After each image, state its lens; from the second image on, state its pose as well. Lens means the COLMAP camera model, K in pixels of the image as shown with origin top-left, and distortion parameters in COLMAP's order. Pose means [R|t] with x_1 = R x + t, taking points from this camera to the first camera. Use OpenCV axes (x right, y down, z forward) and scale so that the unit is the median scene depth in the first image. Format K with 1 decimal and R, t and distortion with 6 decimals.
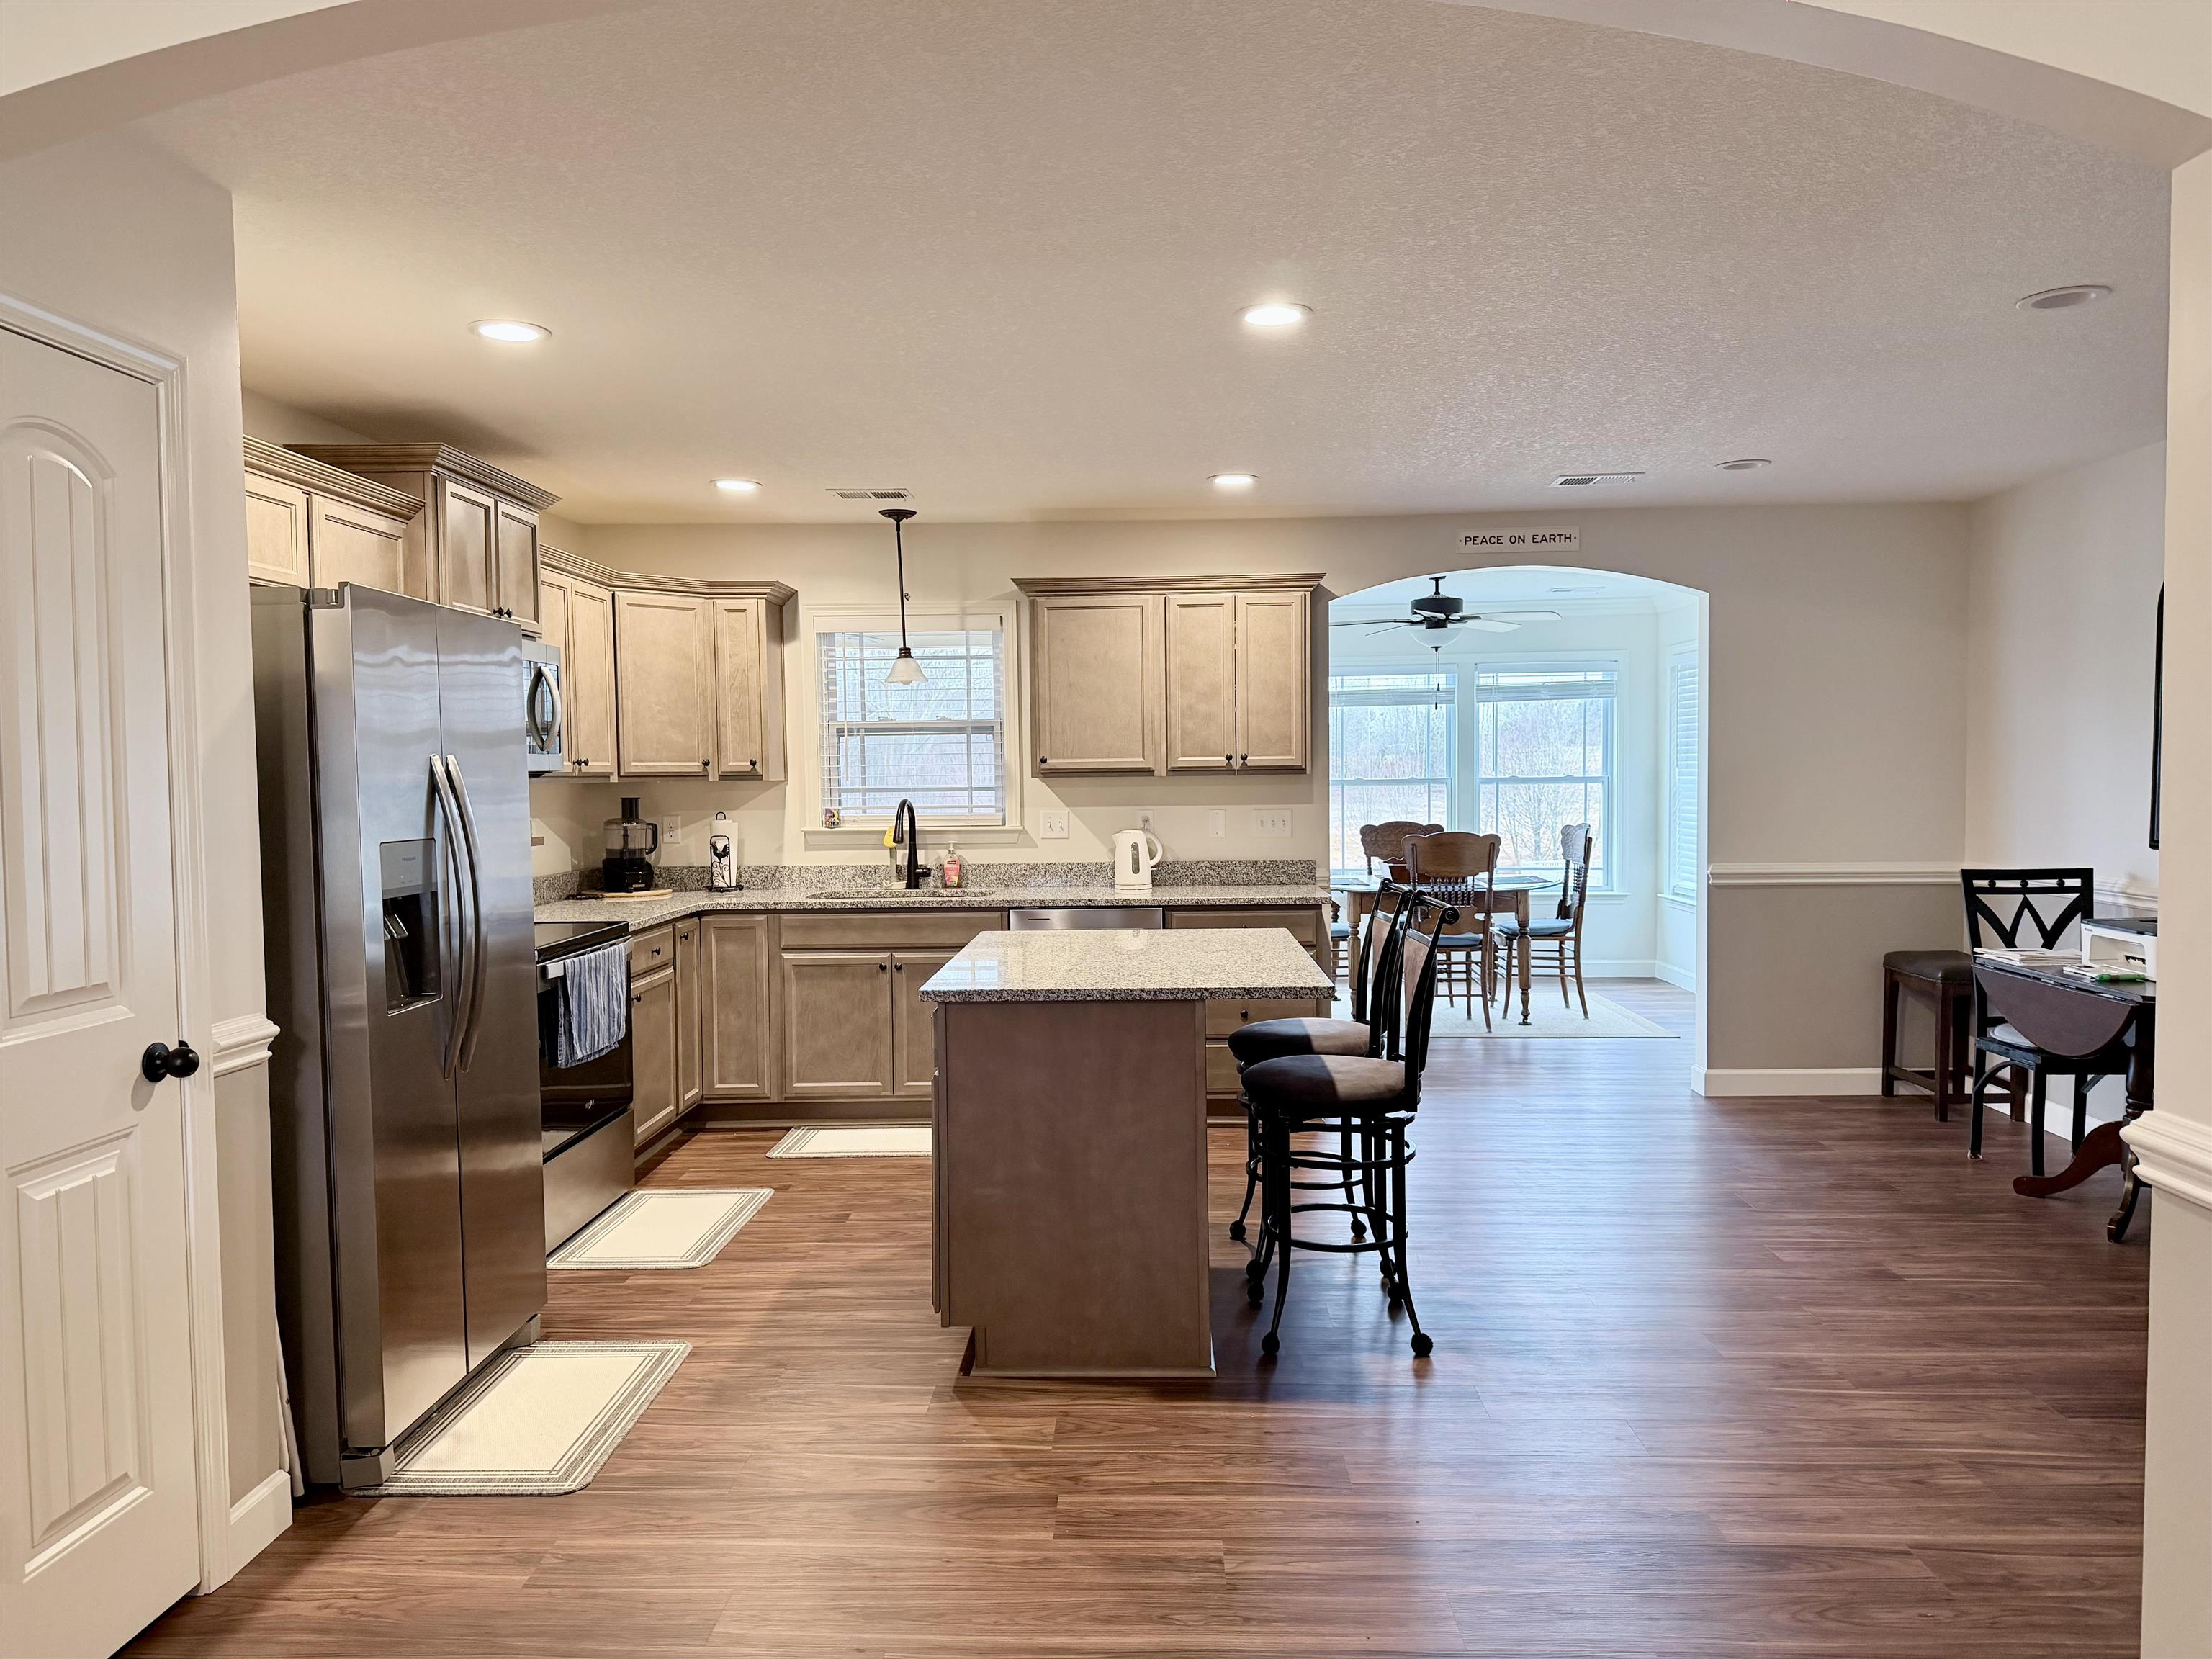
lens RADIAL K [[1555.8, 0, 1106.0], [0, 1555.8, 829.5], [0, 0, 1]] dist [0.086491, -0.087271]
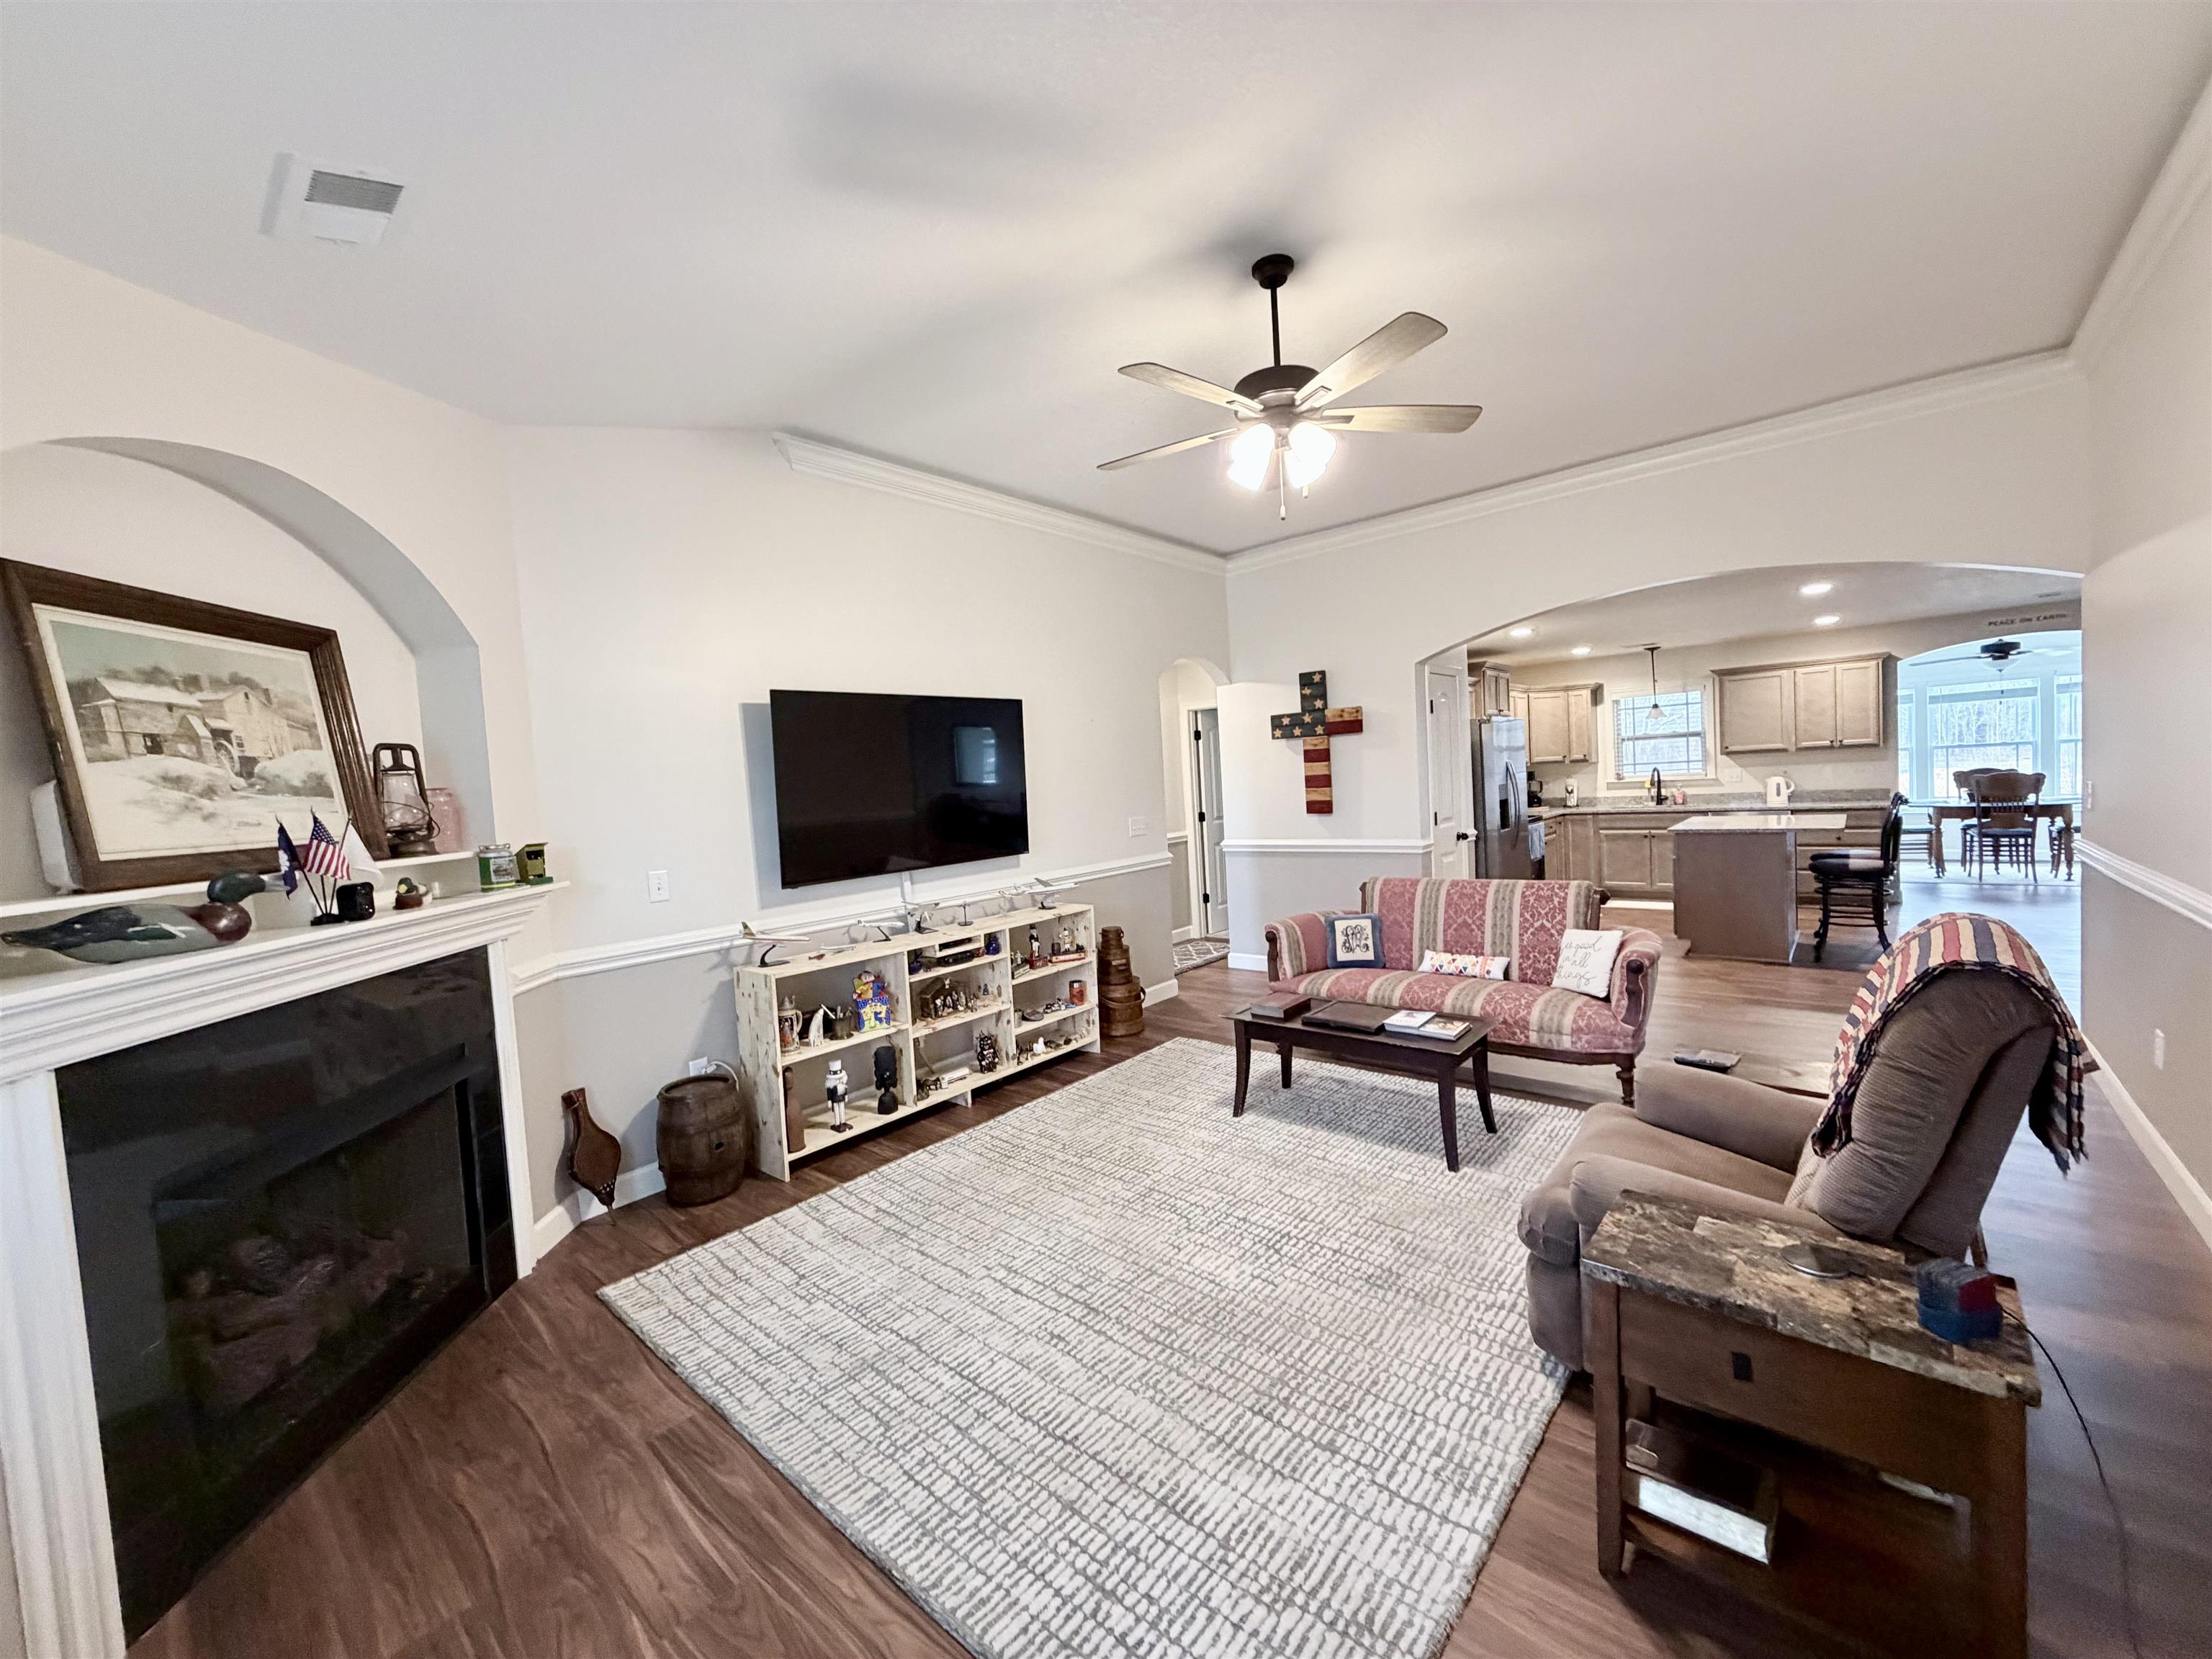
lens RADIAL K [[876.6, 0, 1100.5], [0, 876.6, 828.4], [0, 0, 1]] dist [0.002217, -0.000056]
pose [[0.777801, 0.000380, -0.628511, 0.054810], [0.024480, 0.999223, 0.030900, 0.011644], [0.628034, -0.039420, 0.777187, -0.587748]]
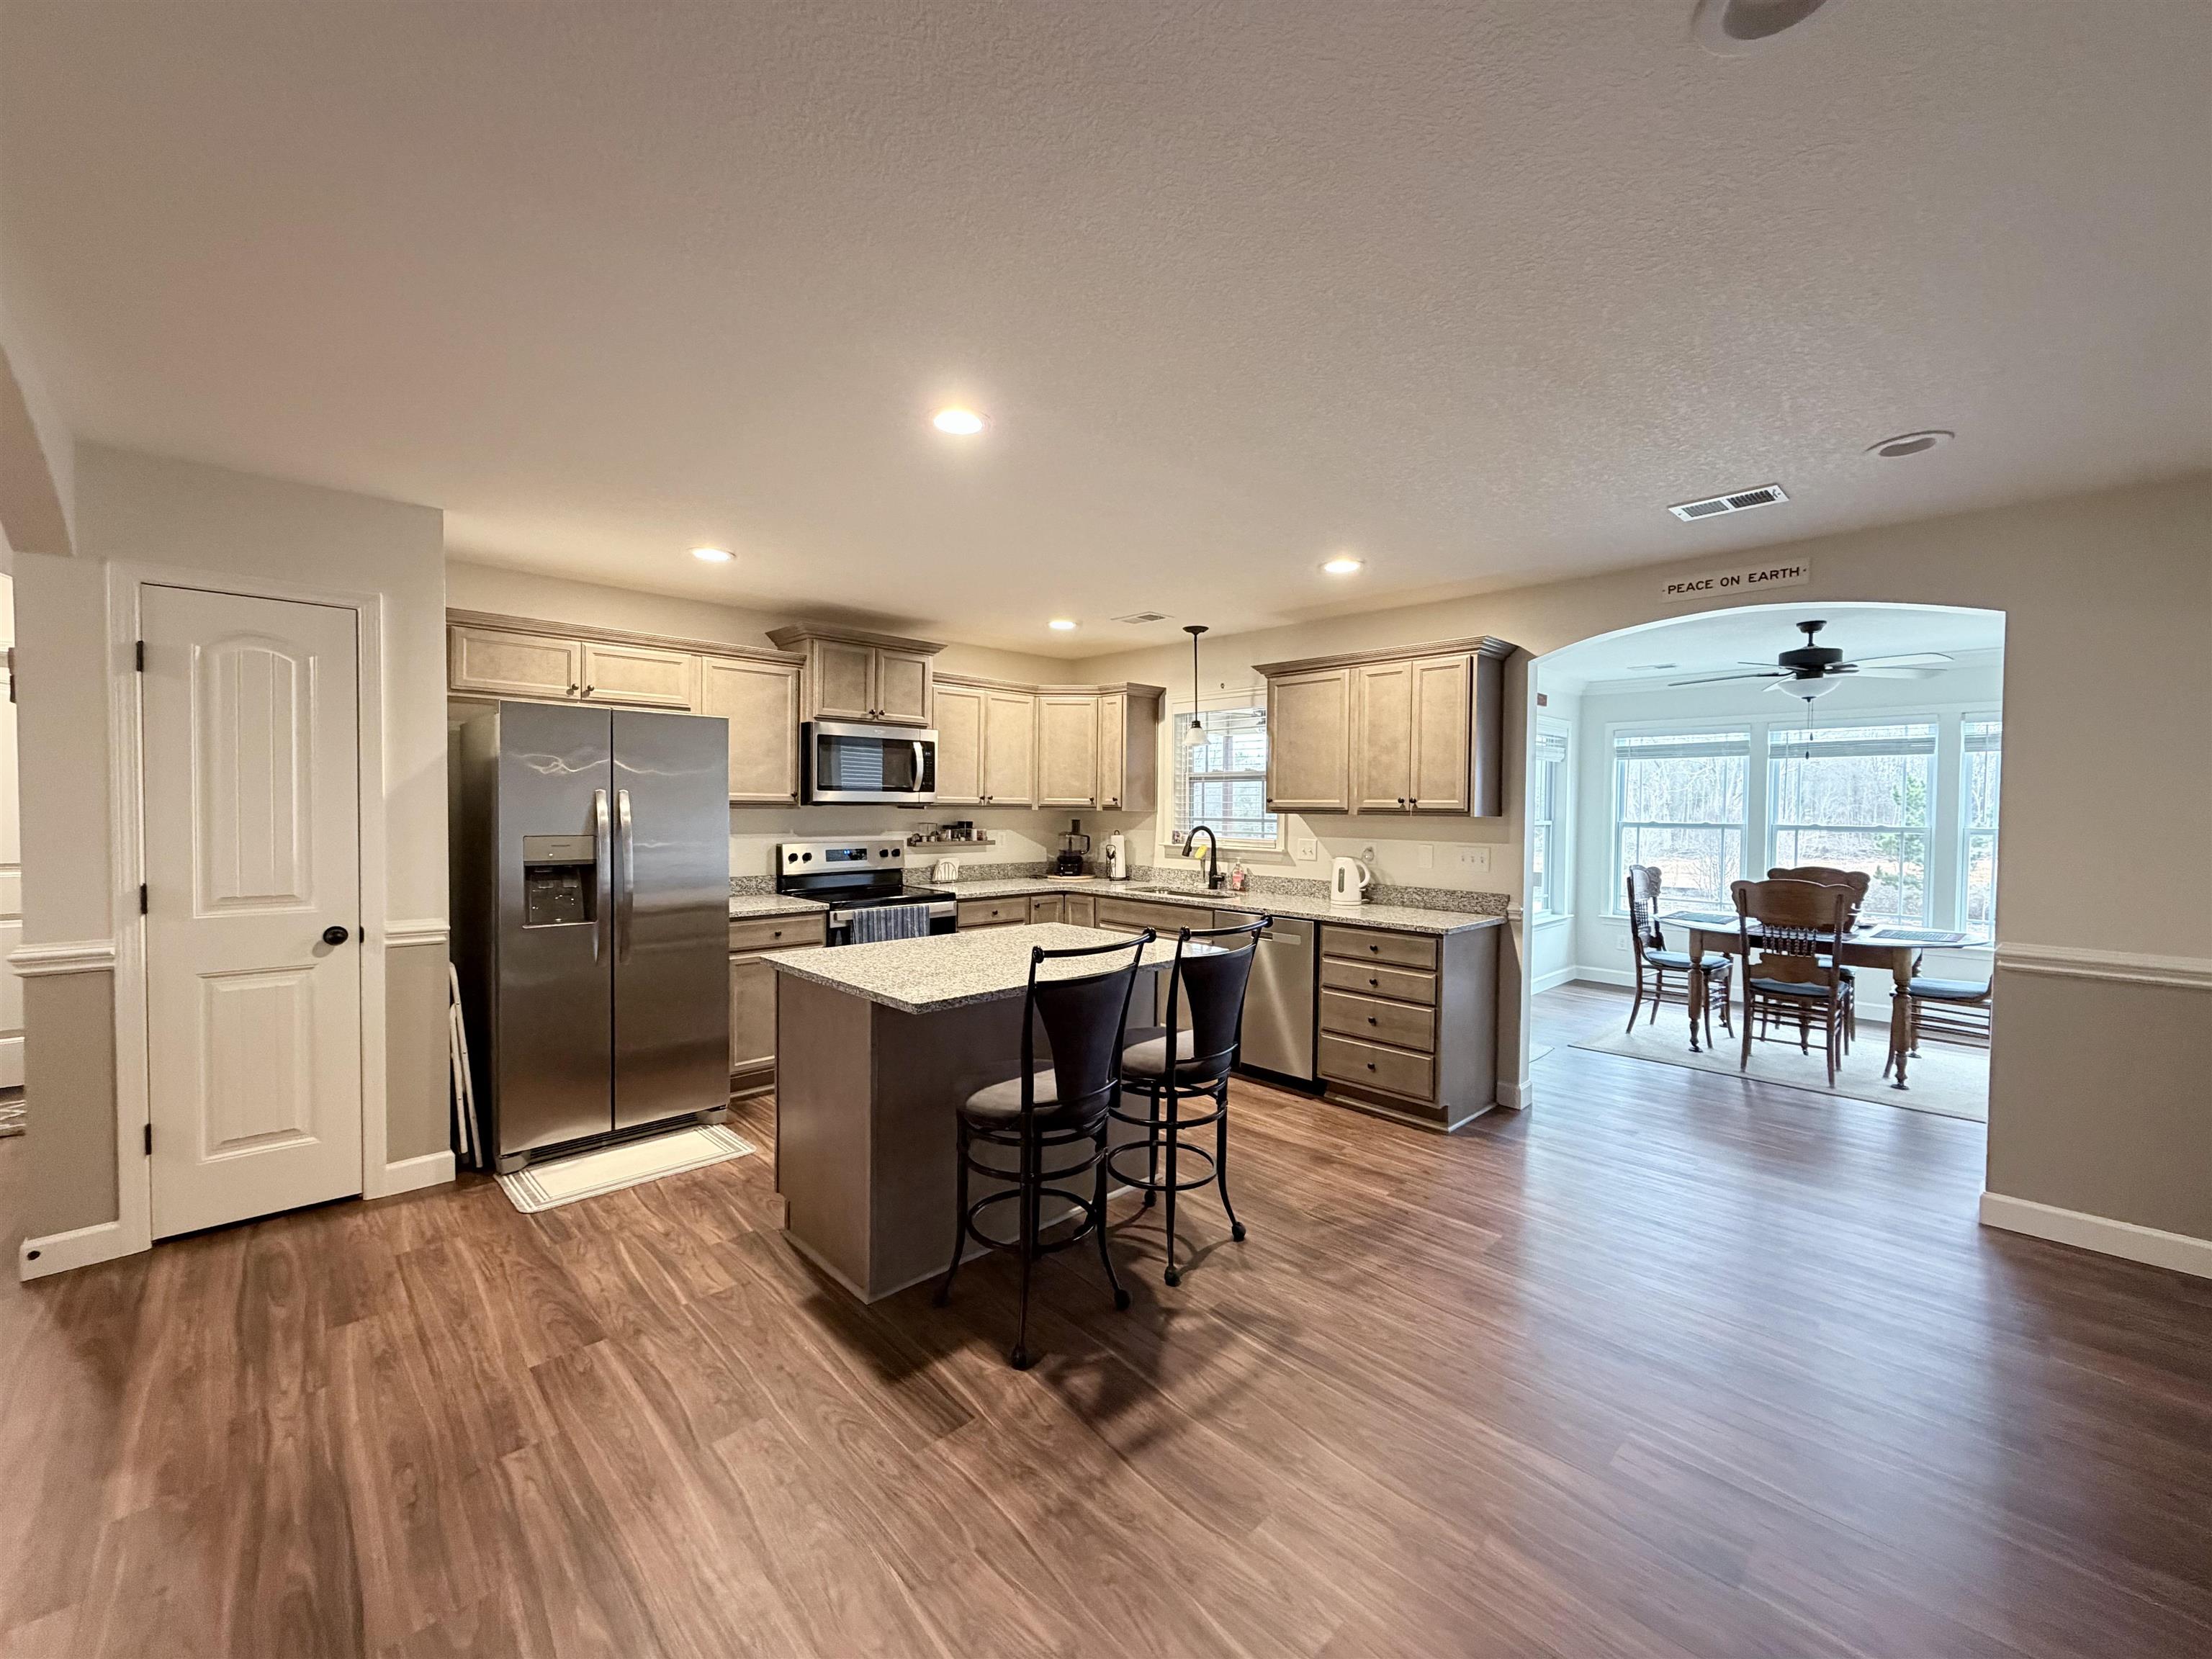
lens RADIAL K [[876.6, 0, 1100.5], [0, 876.6, 828.4], [0, 0, 1]] dist [0.002217, -0.000056]
pose [[0.716177, 0.037423, -0.696914, 0.375833], [-0.045955, 0.998923, 0.006416, -0.018767], [0.696404, 0.027432, 0.717126, 0.360365]]
